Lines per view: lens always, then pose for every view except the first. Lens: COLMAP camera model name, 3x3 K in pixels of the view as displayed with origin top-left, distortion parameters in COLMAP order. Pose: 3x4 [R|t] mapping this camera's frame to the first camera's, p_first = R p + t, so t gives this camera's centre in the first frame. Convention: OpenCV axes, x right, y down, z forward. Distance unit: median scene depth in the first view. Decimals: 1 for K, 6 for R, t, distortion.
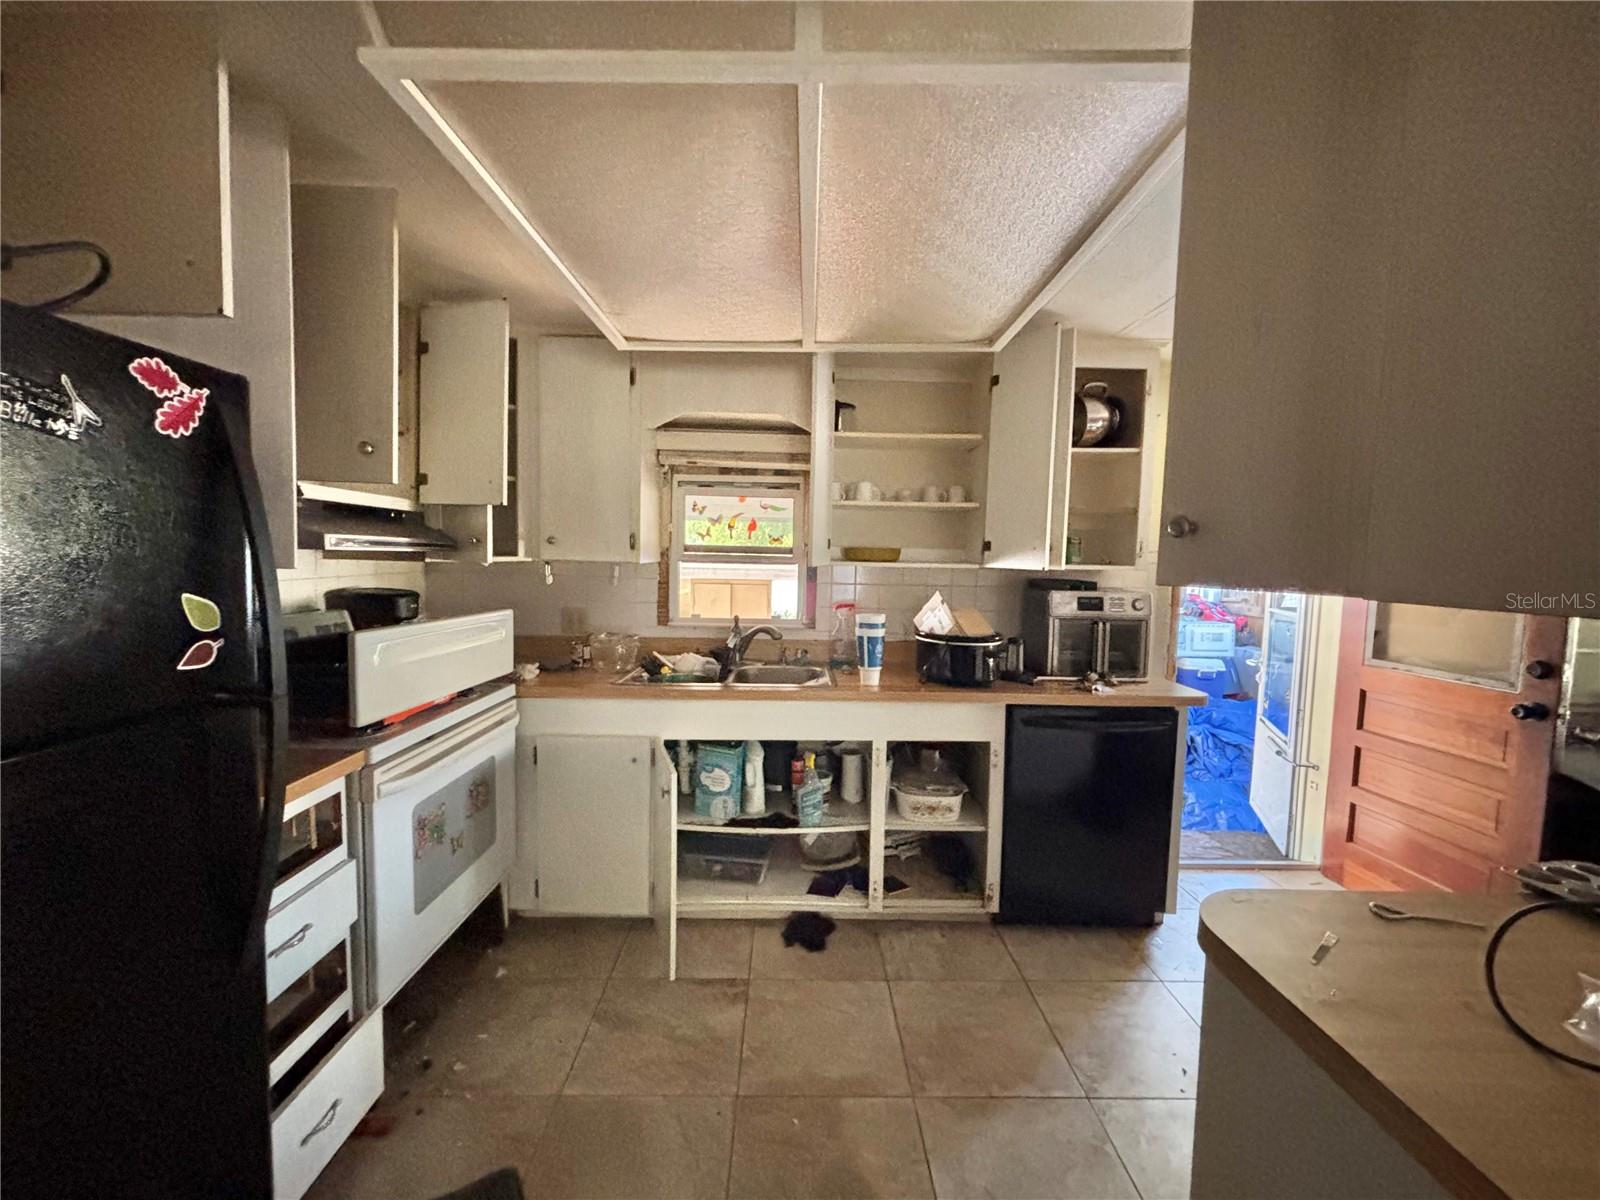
lens RADIAL K [[646.1, 0, 800.1], [0, 646.1, 602.8], [0, 0, 1]] dist [0.004448, -0.000277]
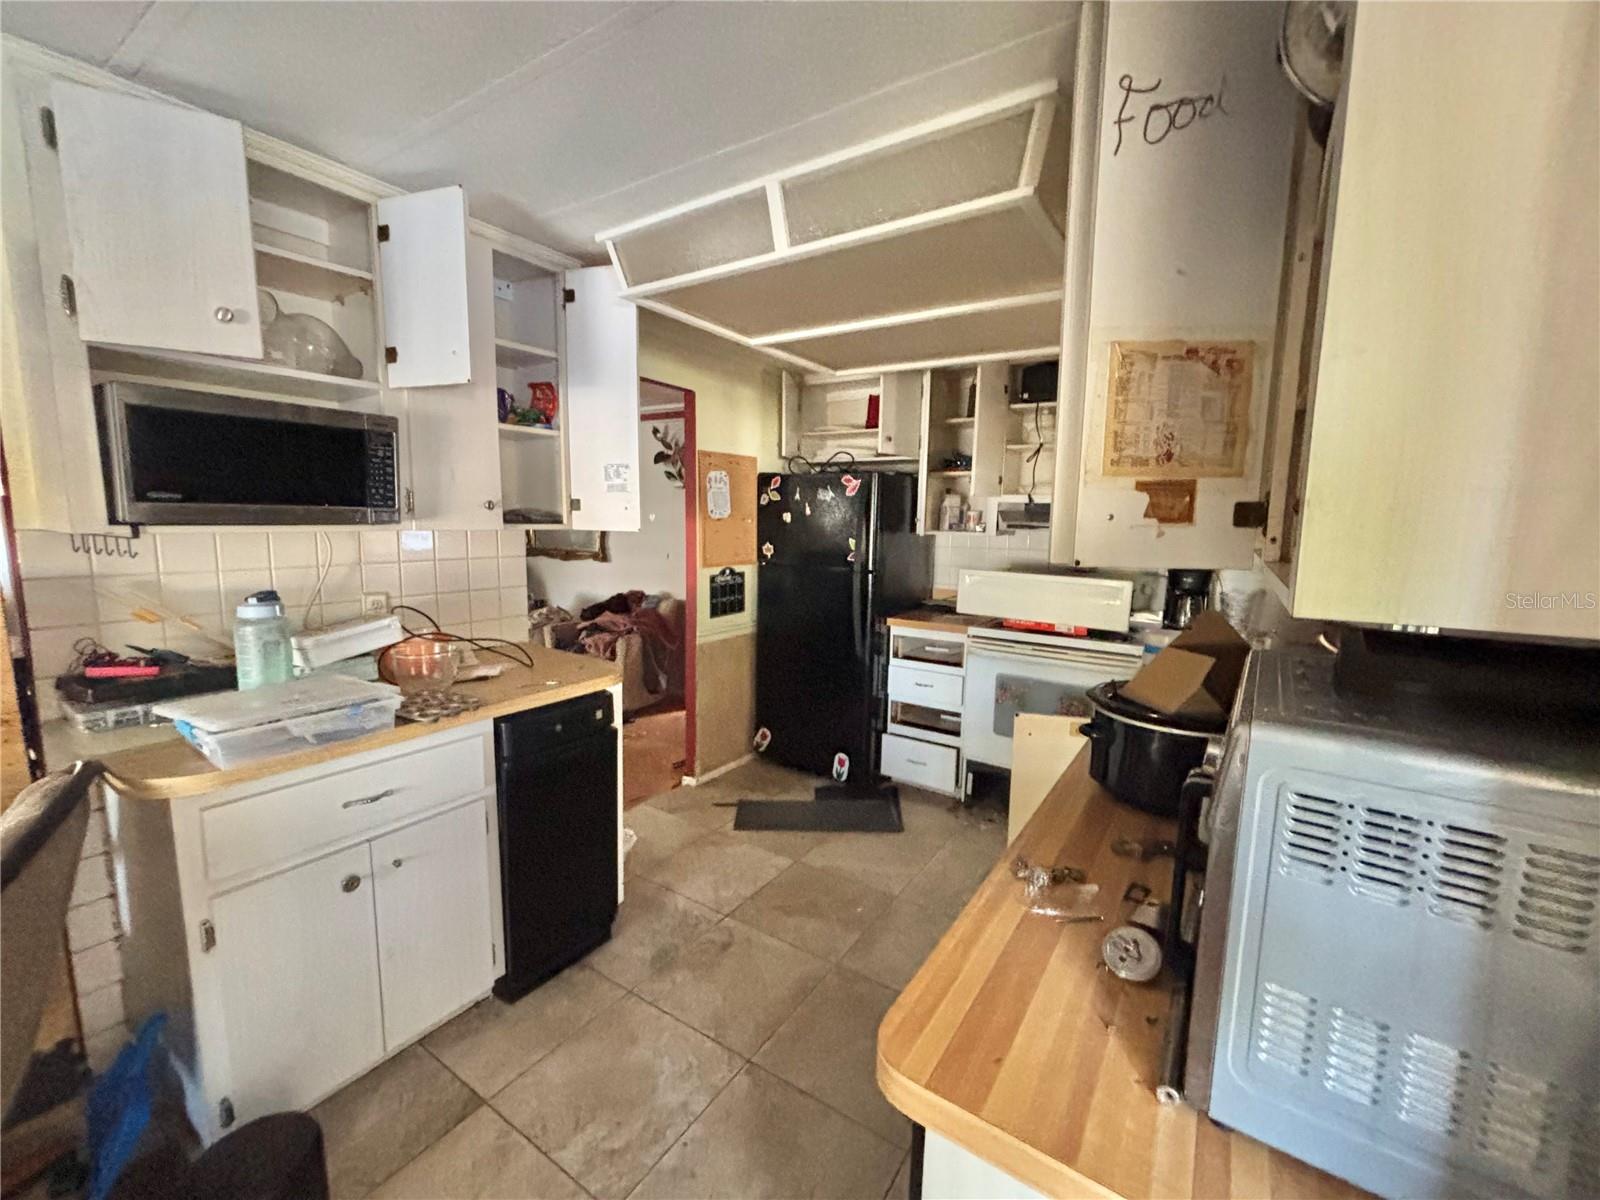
lens RADIAL K [[646.1, 0, 805.8], [0, 646.1, 597.4], [0, 0, 1]] dist [0.004448, -0.000277]
pose [[-0.553778, 0.072783, -0.829477, 0.852008], [-0.096216, 0.983906, 0.150569, -0.080571], [0.827087, 0.163190, -0.537863, 1.081819]]
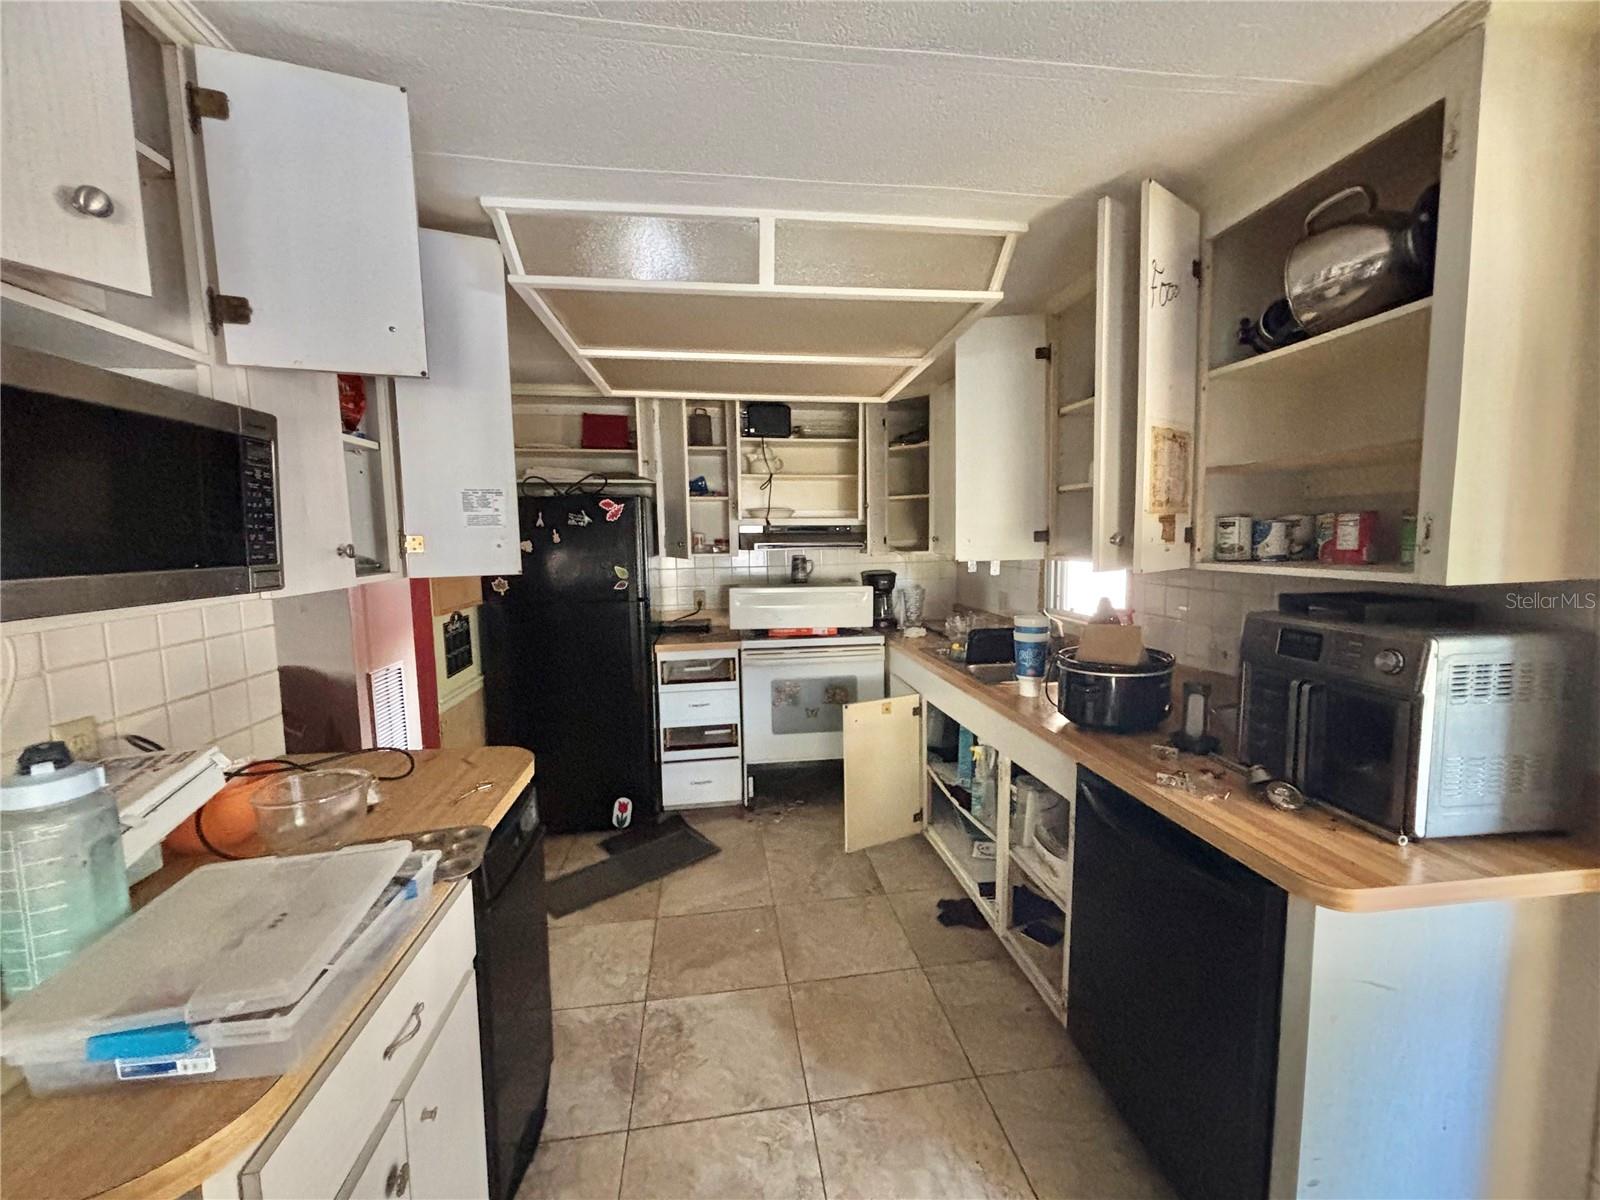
lens RADIAL K [[646.1, 0, 802.6], [0, 646.1, 596.6], [0, 0, 1]] dist [0.004448, -0.000277]
pose [[0.131484, 0.073519, -0.988588, 0.983041], [-0.058881, 0.996065, 0.066244, -0.053441], [0.989568, 0.049499, 0.135295, 0.587871]]
